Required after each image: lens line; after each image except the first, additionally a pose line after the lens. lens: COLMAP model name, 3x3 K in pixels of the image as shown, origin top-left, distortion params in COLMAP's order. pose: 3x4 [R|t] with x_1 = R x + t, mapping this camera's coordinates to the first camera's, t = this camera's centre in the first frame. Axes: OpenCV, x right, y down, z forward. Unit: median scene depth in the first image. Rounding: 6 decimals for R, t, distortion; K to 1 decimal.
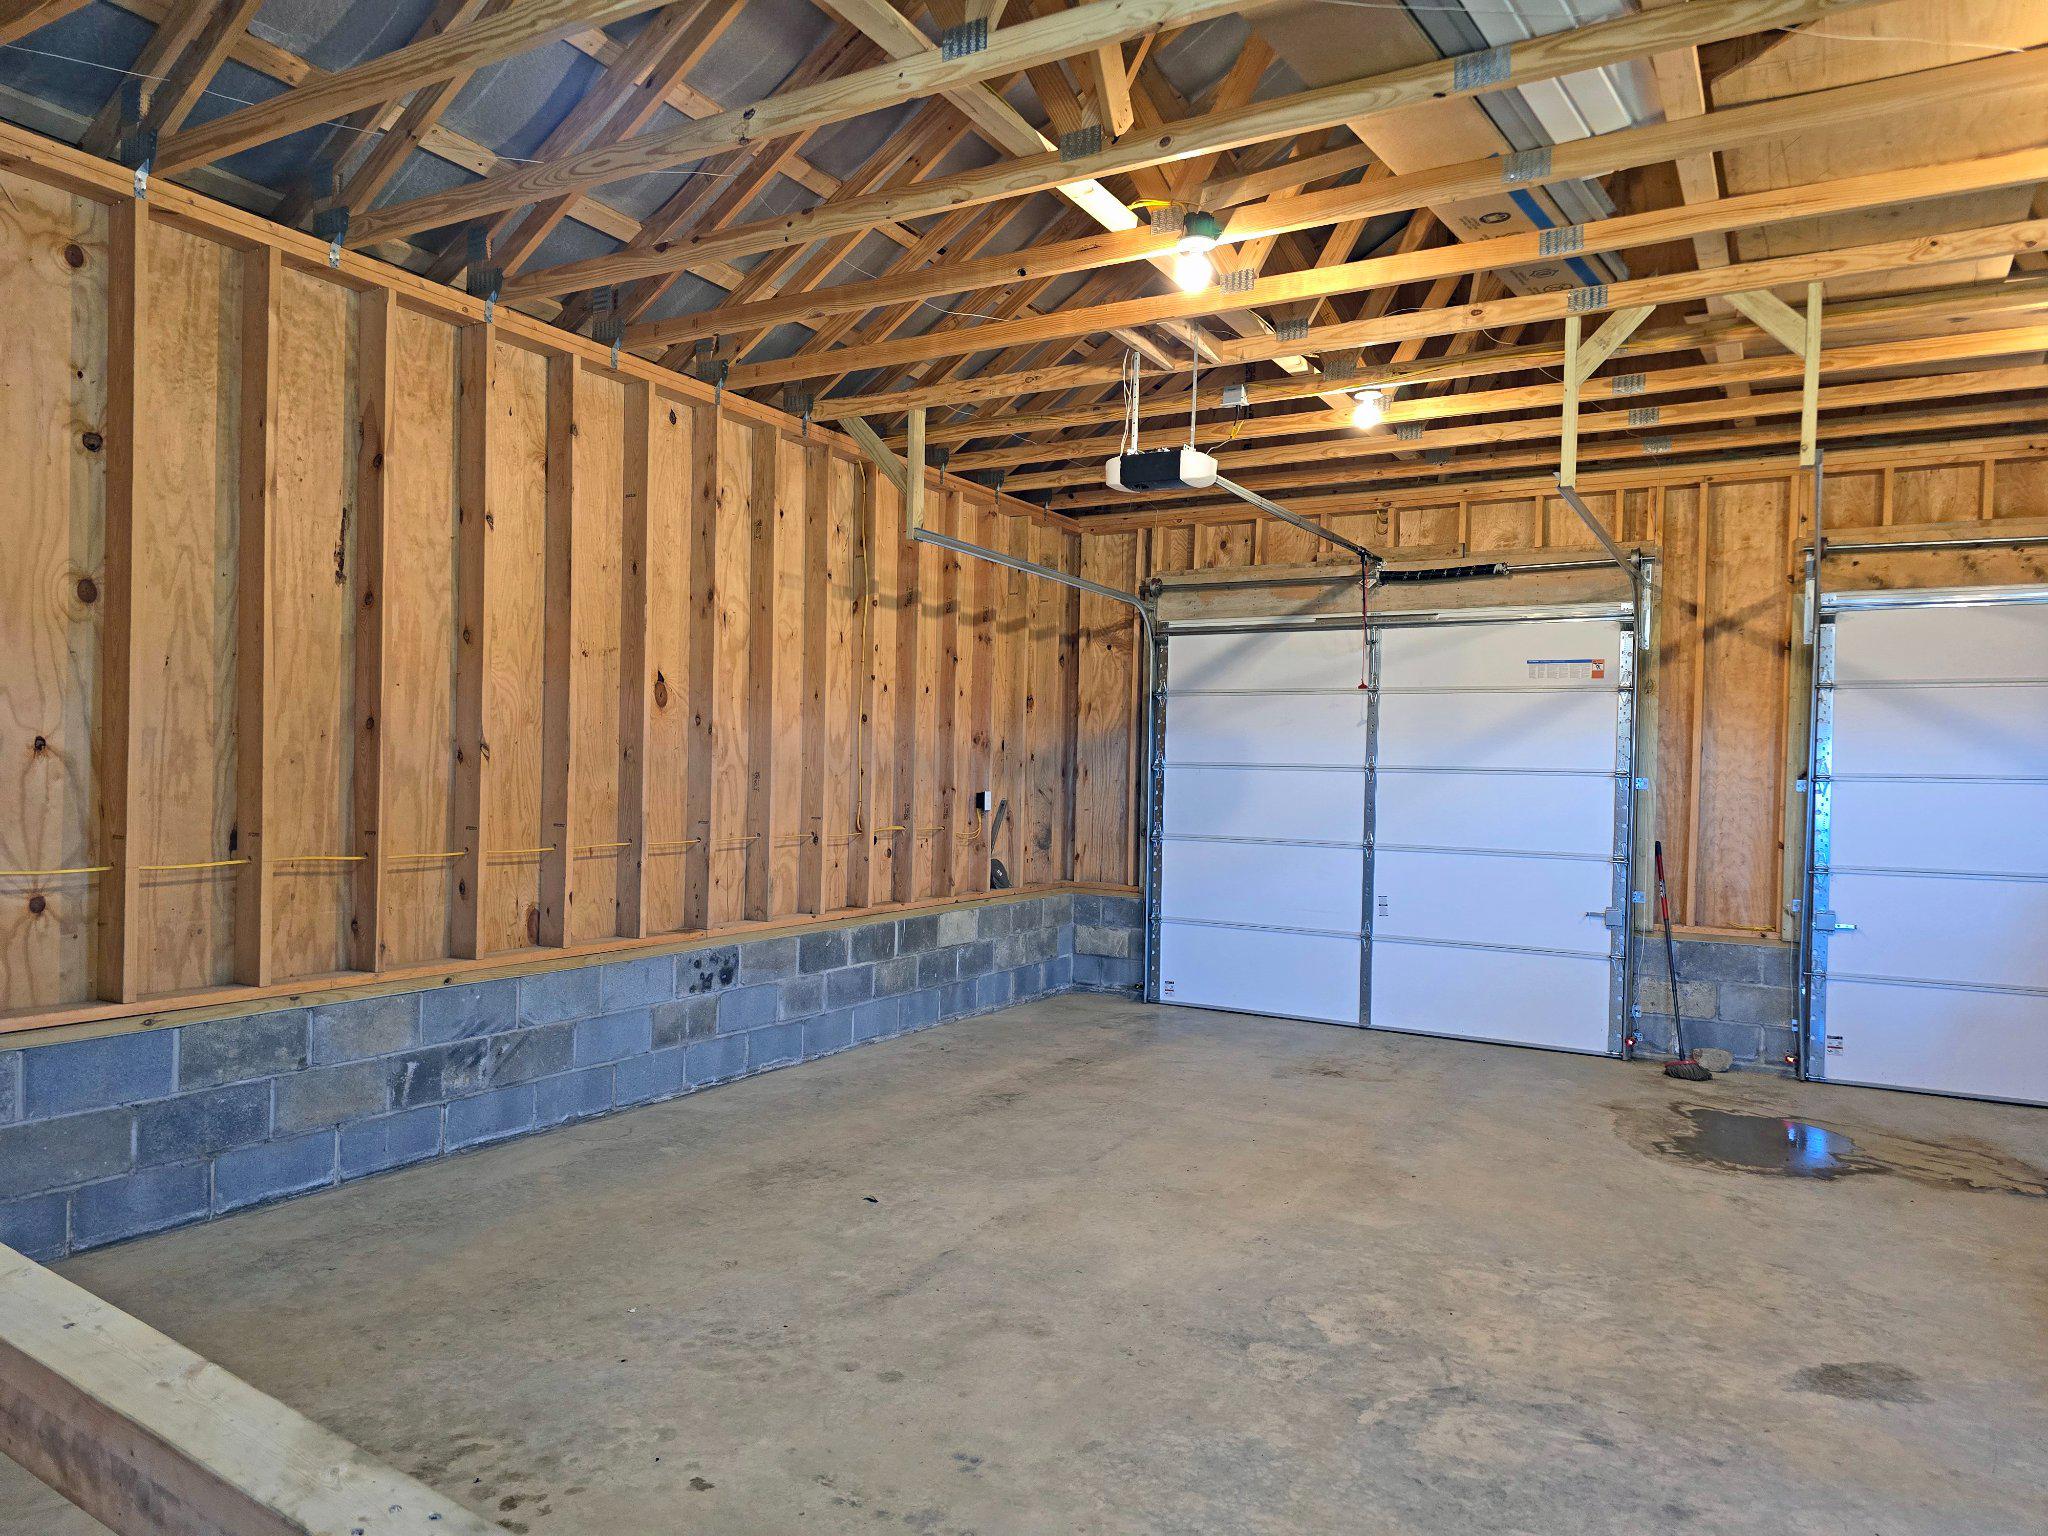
lens RADIAL K [[1359.7, 0, 1008.6], [0, 1359.7, 778.8], [0, 0, 1]] dist [0.036699, -0.013508]
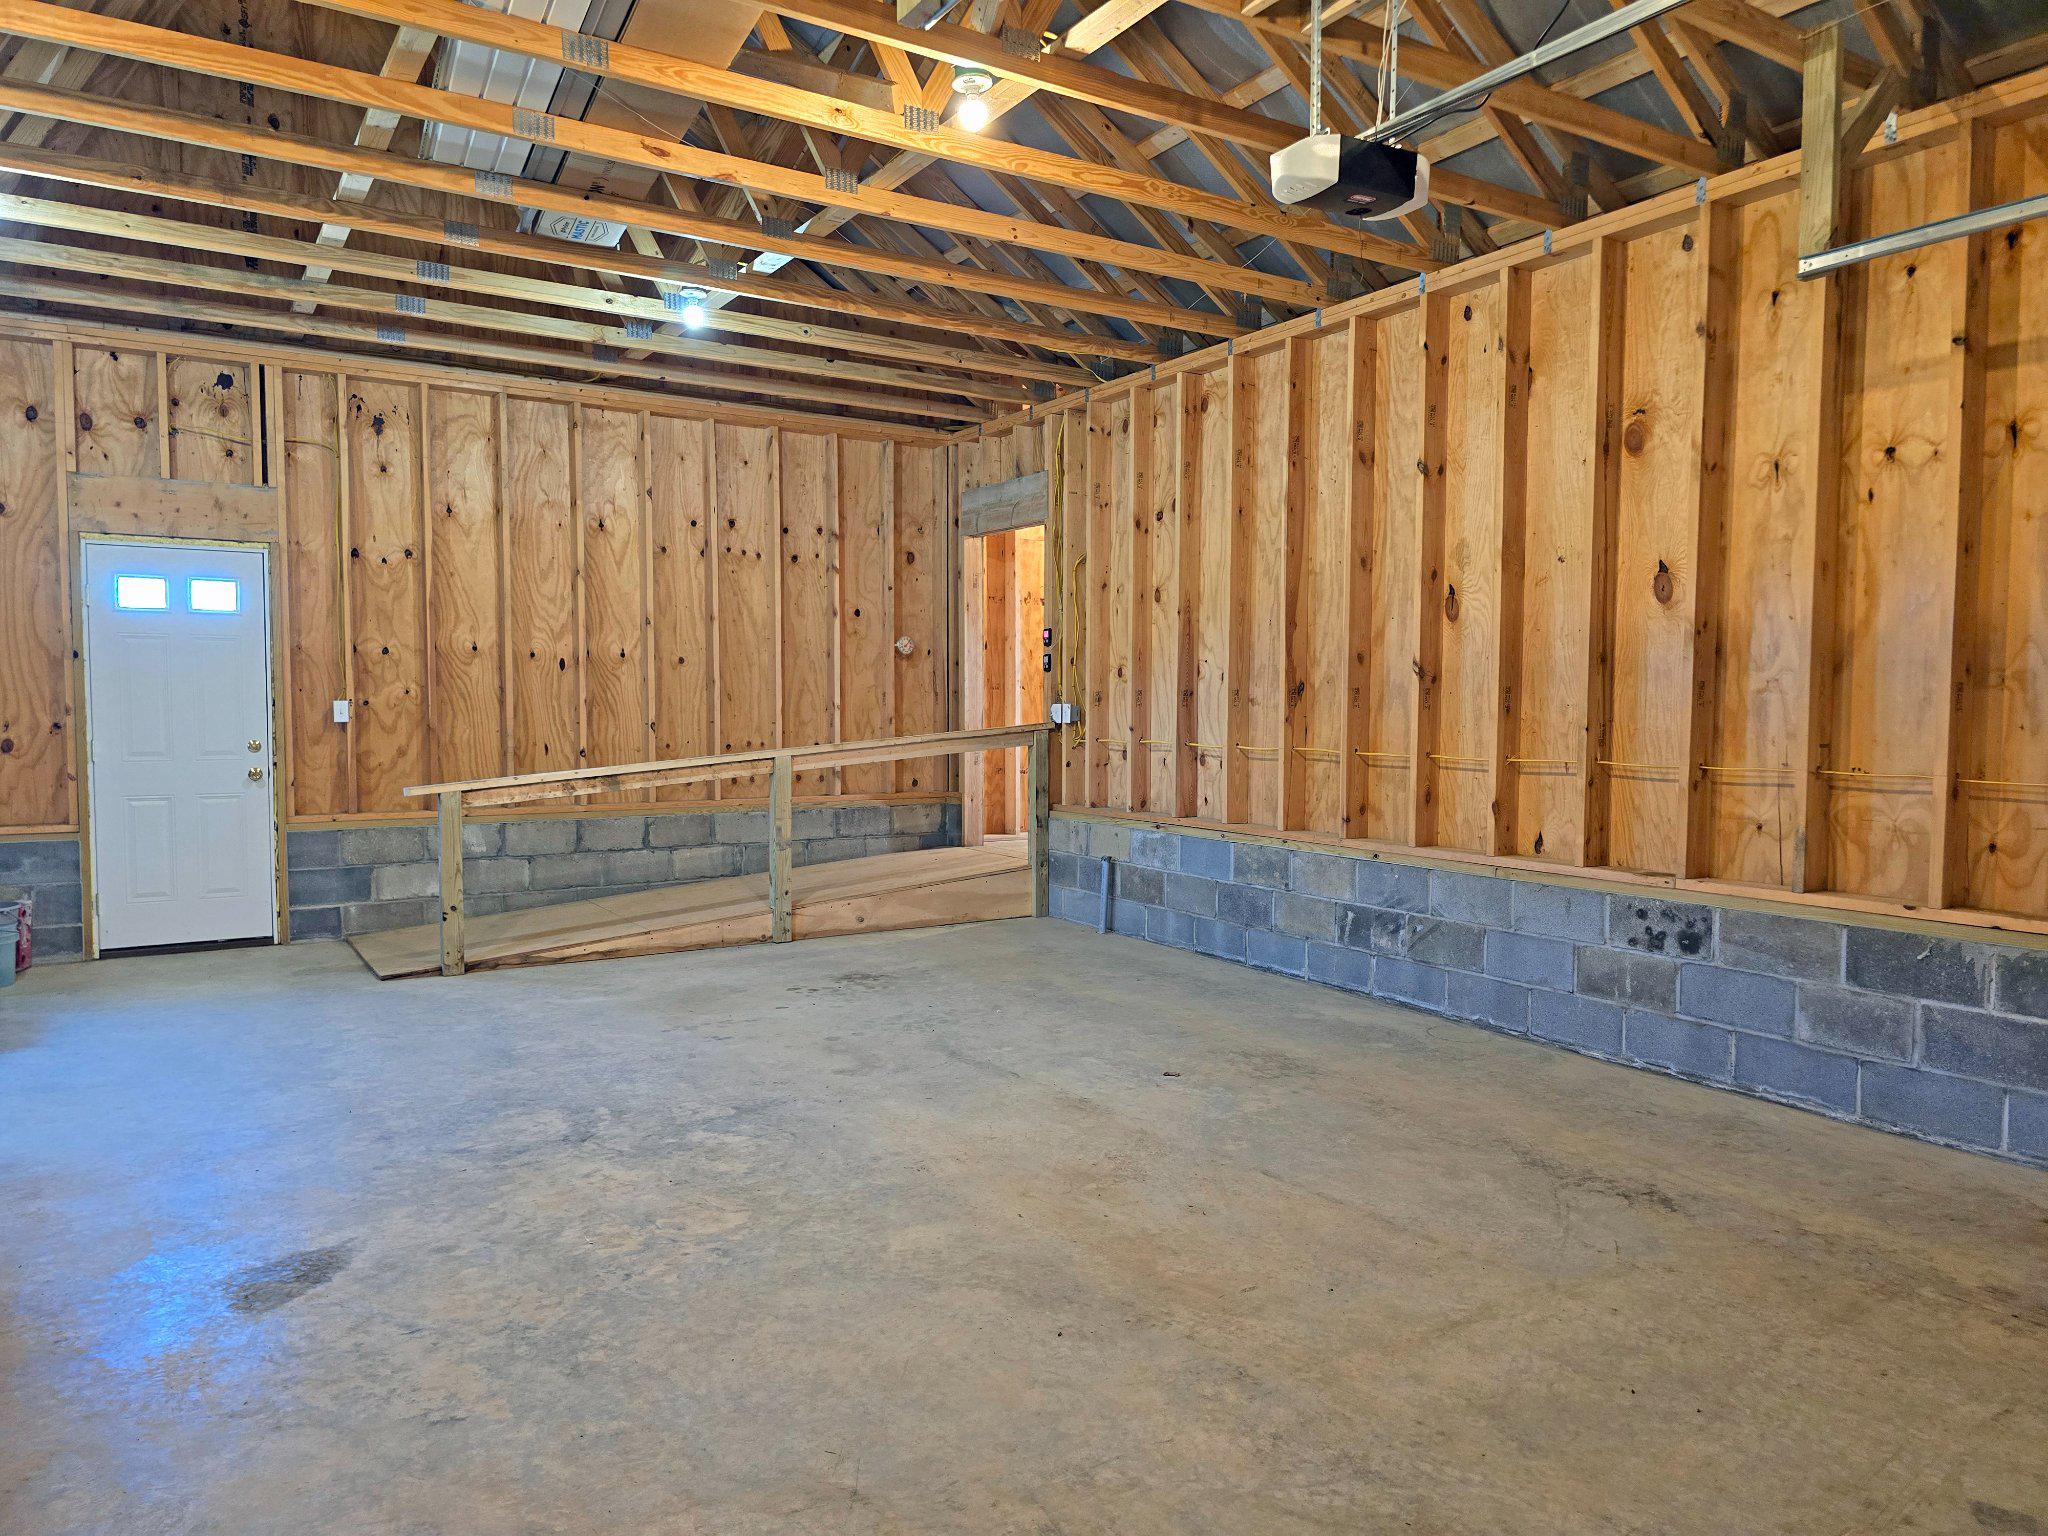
lens RADIAL K [[1359.7, 0, 1006.5], [0, 1359.7, 768.3], [0, 0, 1]] dist [0.036699, -0.013508]
pose [[-0.457703, 0.019589, -0.888889, 1.018121], [-0.021845, 0.999208, 0.033269, 0.042915], [0.888837, 0.034645, -0.456913, 1.545975]]
